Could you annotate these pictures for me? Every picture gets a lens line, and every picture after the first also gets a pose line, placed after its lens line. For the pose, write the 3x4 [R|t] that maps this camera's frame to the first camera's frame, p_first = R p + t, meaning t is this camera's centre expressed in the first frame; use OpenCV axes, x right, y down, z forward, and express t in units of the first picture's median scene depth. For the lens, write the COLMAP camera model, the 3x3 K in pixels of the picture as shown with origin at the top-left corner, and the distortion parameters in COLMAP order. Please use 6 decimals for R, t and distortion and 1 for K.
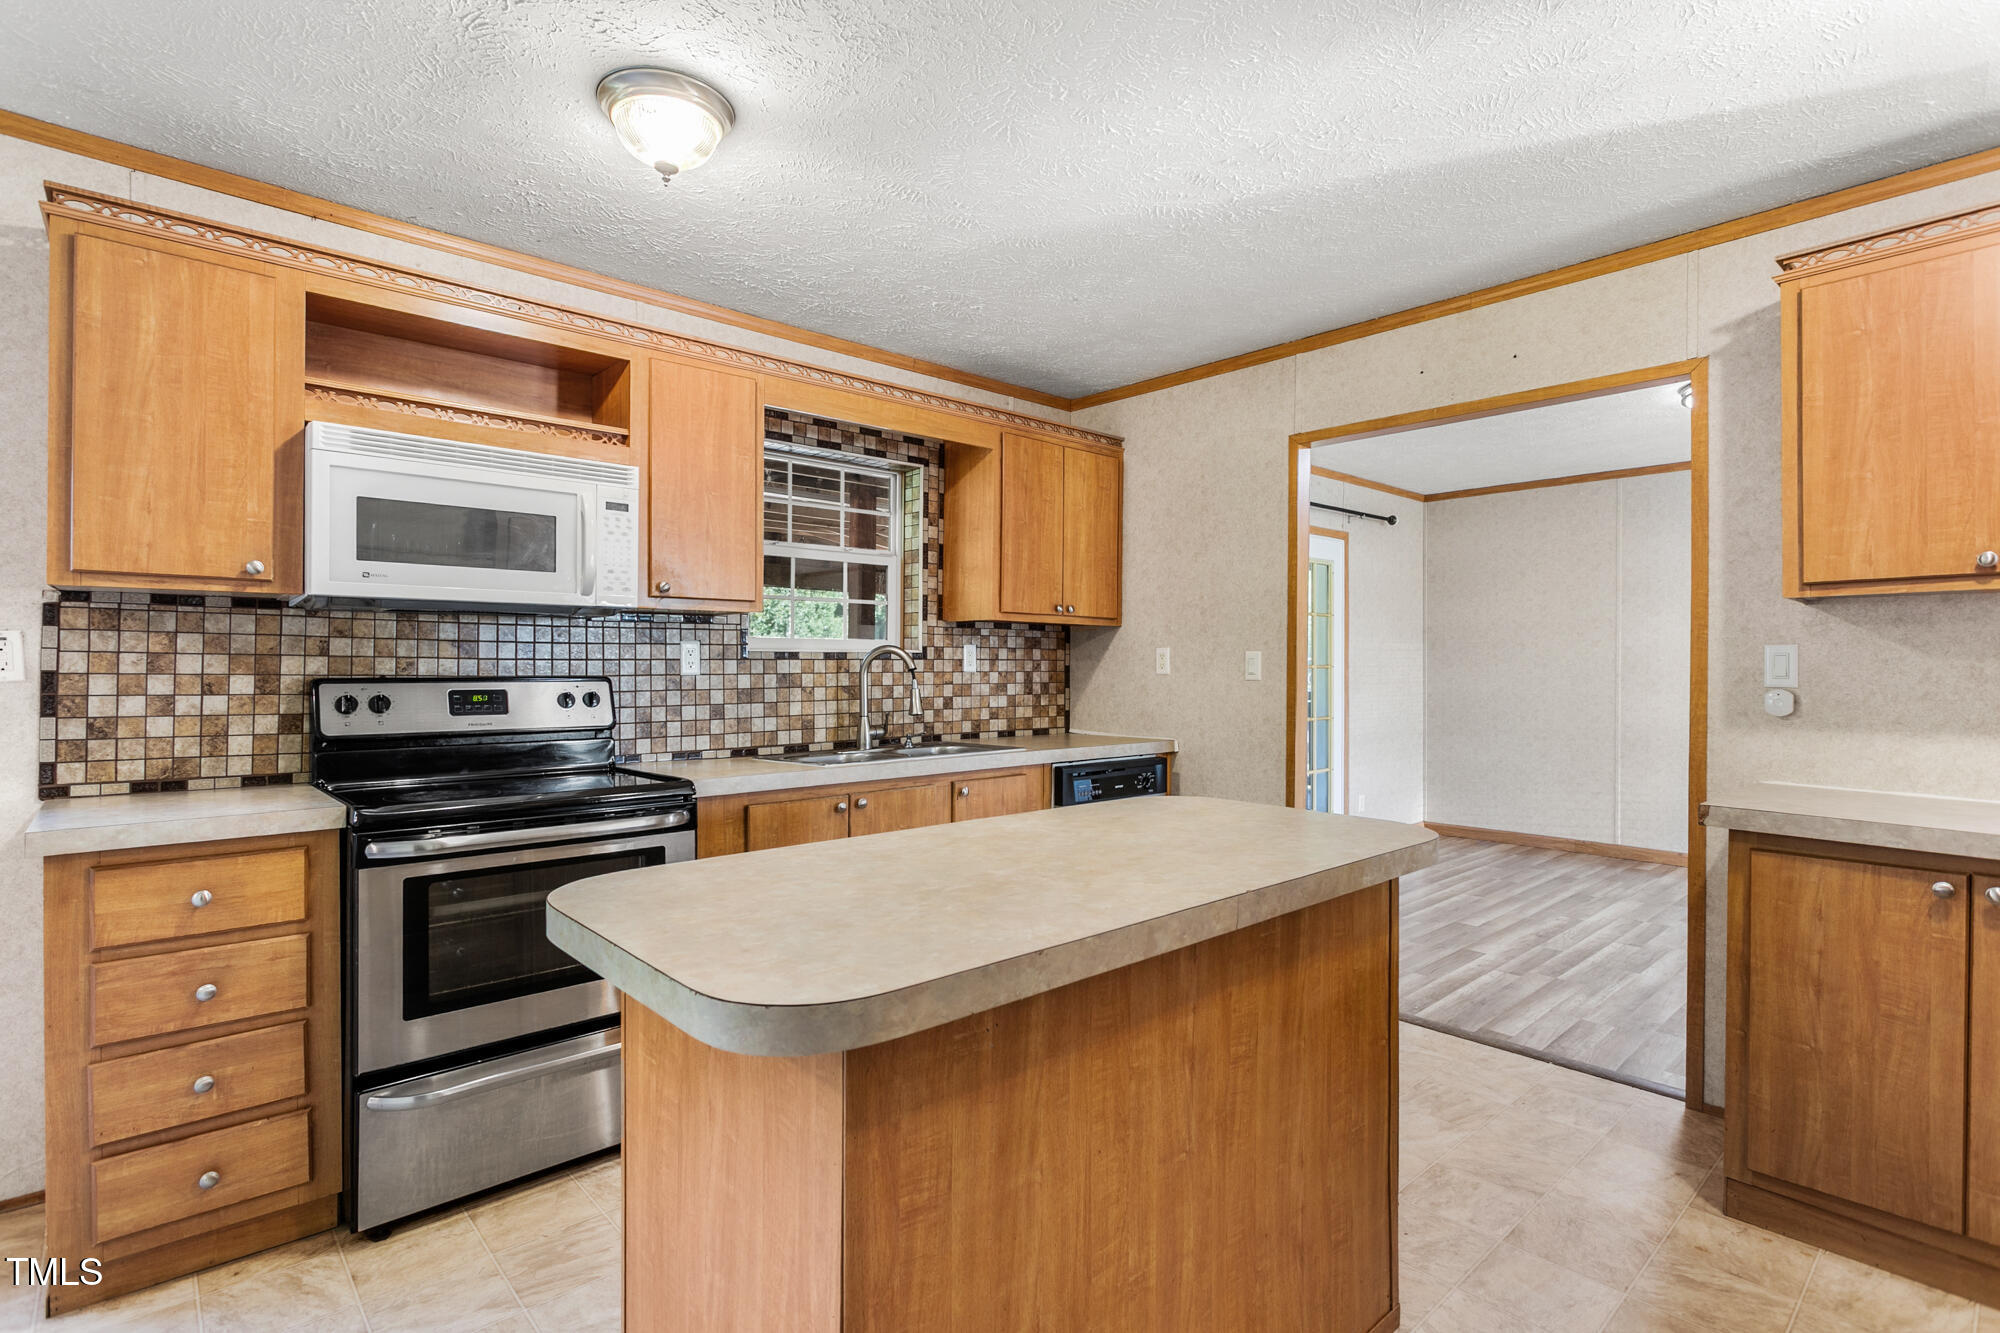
lens RADIAL K [[949.7, 0, 993.1], [0, 949.7, 665.3], [0, 0, 1]] dist [-0.007511, 0.007848]
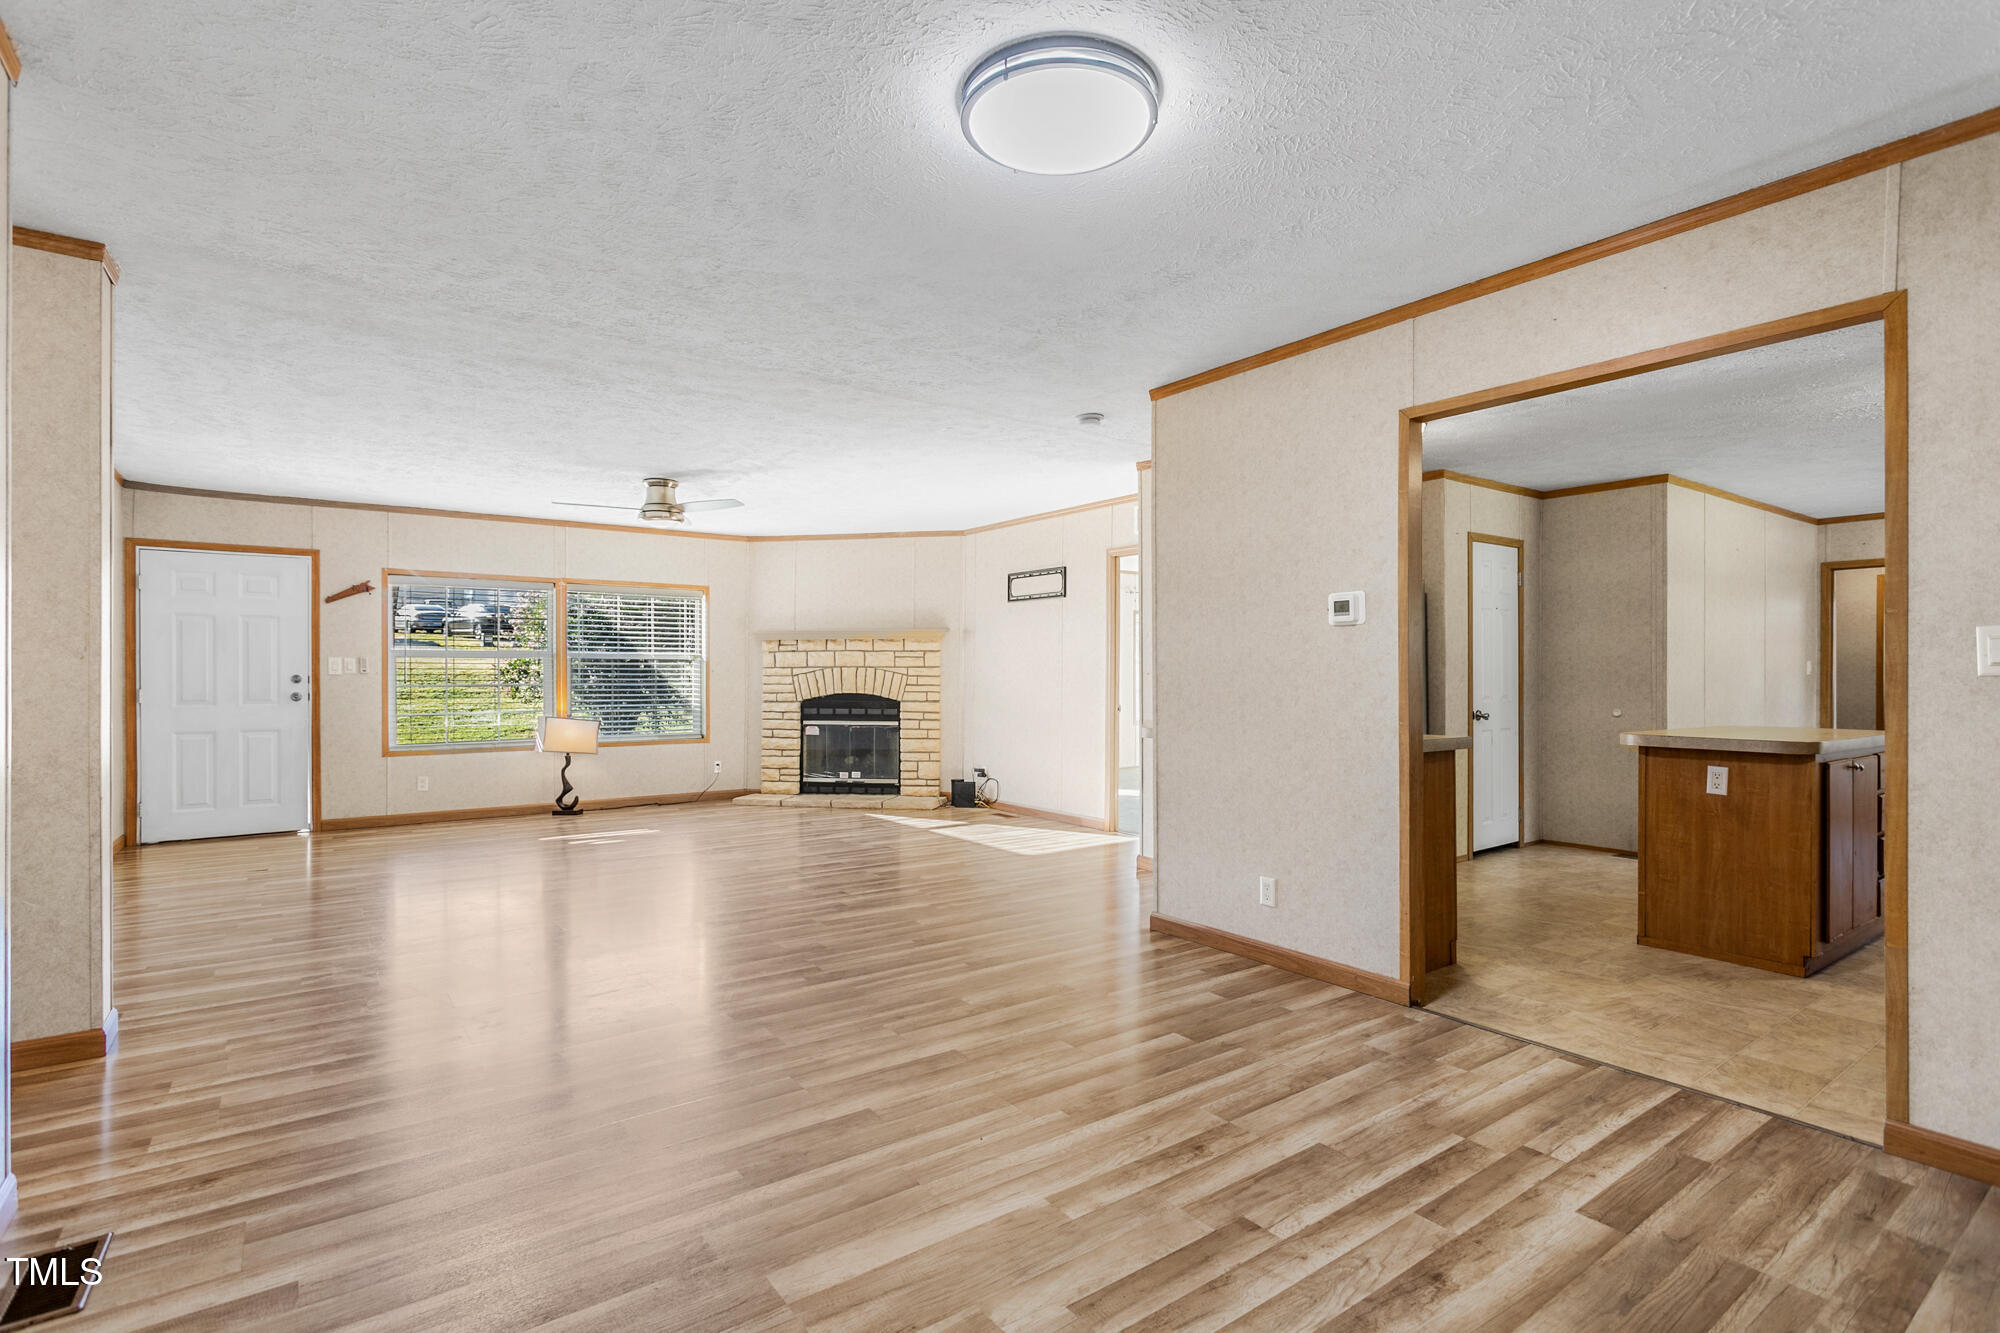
lens RADIAL K [[949.7, 0, 993.1], [0, 949.7, 665.3], [0, 0, 1]] dist [-0.007511, 0.007848]
pose [[-0.994525, -0.005696, 0.104342, 0.867497], [-0.006222, 0.999970, -0.004717, 0.015060], [-0.104312, -0.005340, -0.994530, 1.713109]]
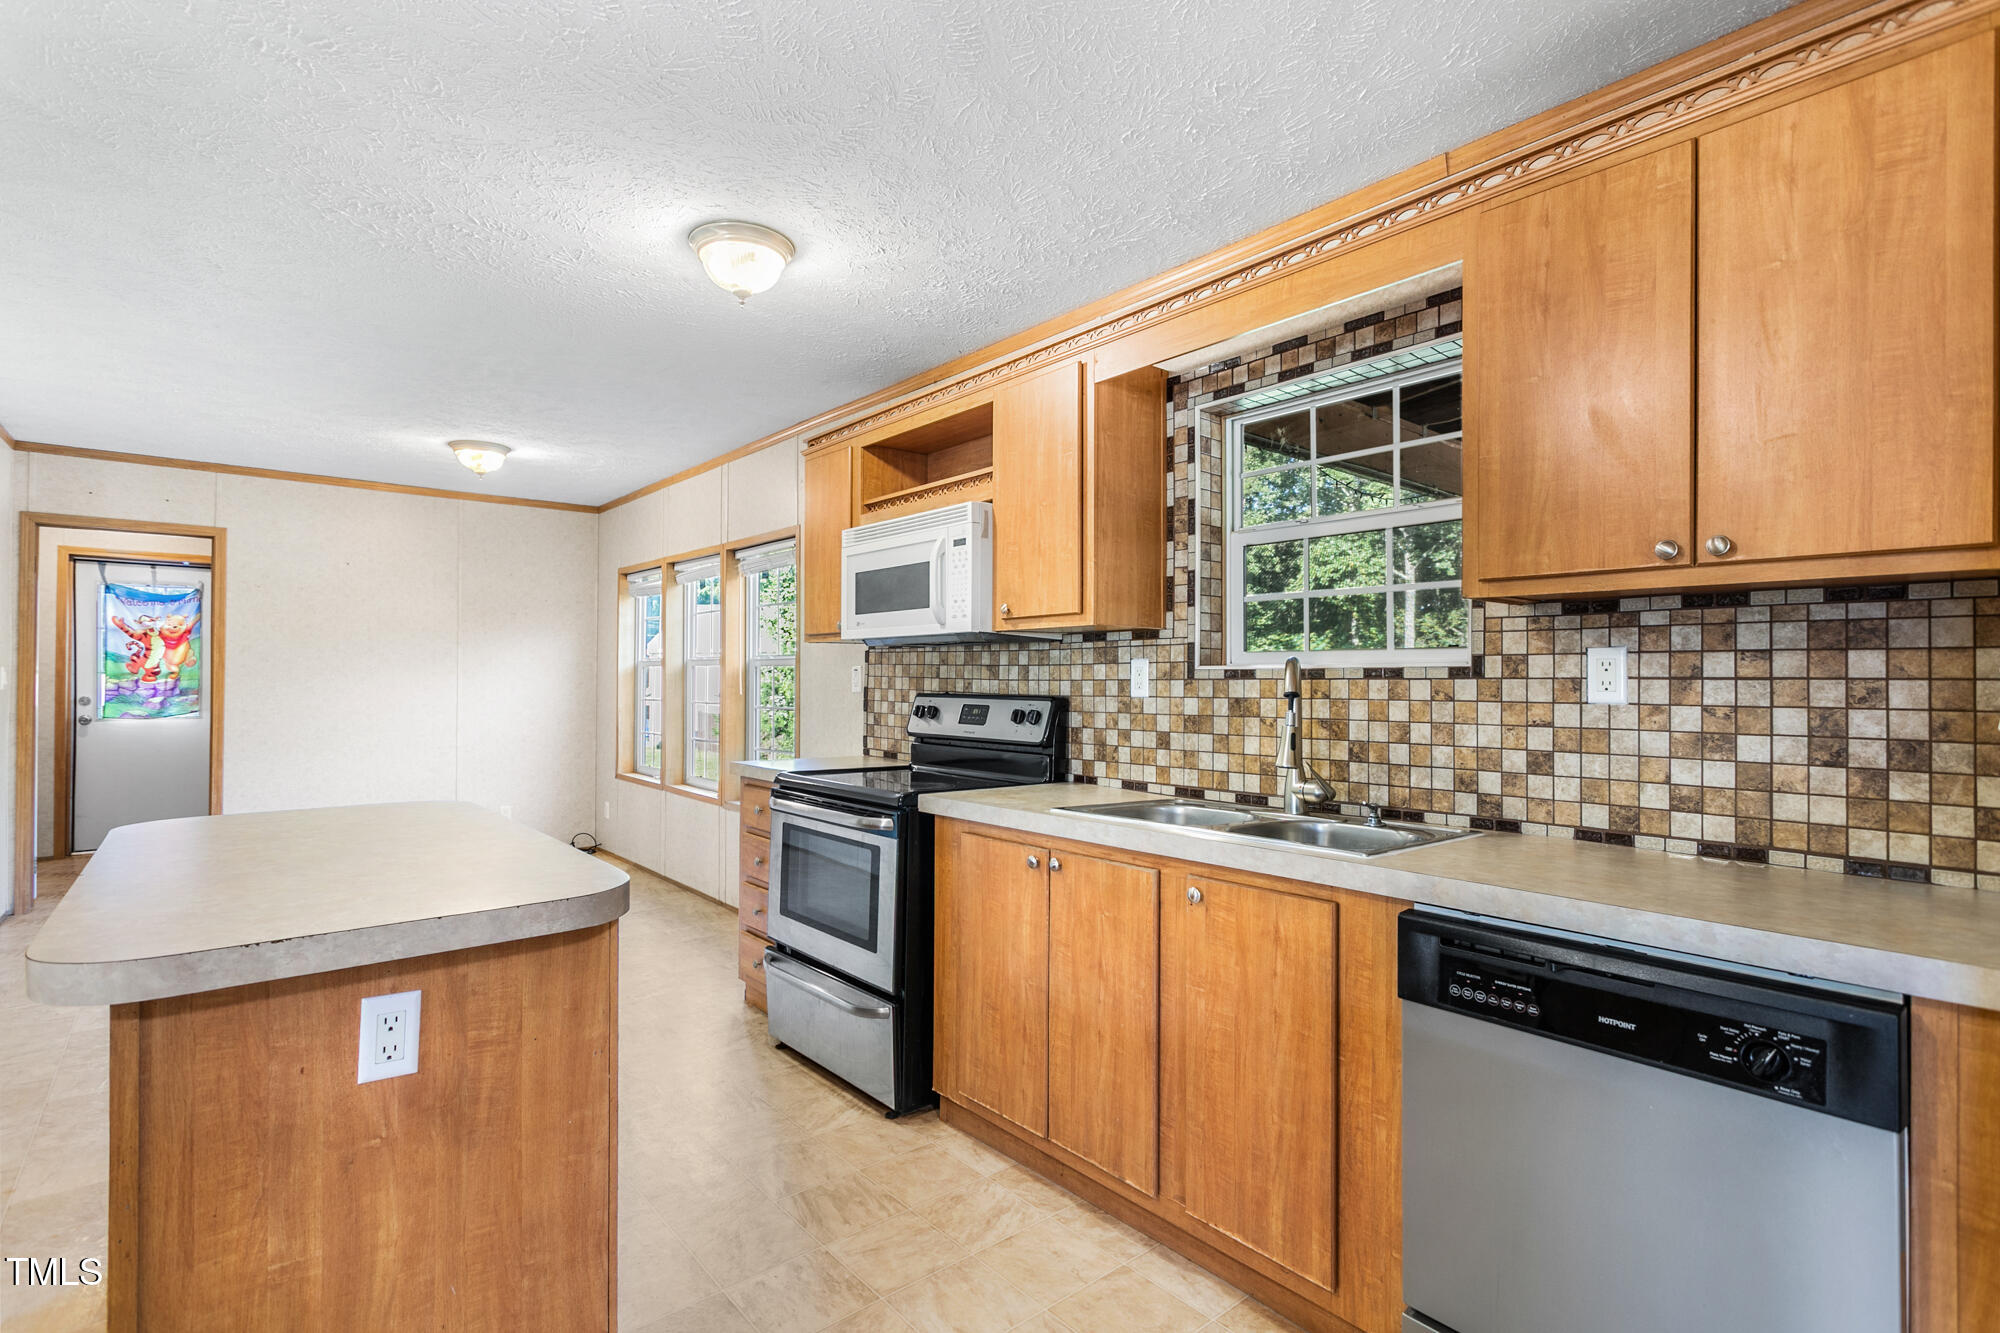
lens RADIAL K [[949.7, 0, 993.1], [0, 949.7, 665.3], [0, 0, 1]] dist [-0.007511, 0.007848]
pose [[-0.031475, -0.017449, -0.999352, 0.521450], [-0.004604, 0.999840, -0.017313, -0.003190], [0.999494, 0.004056, -0.031550, 0.788888]]
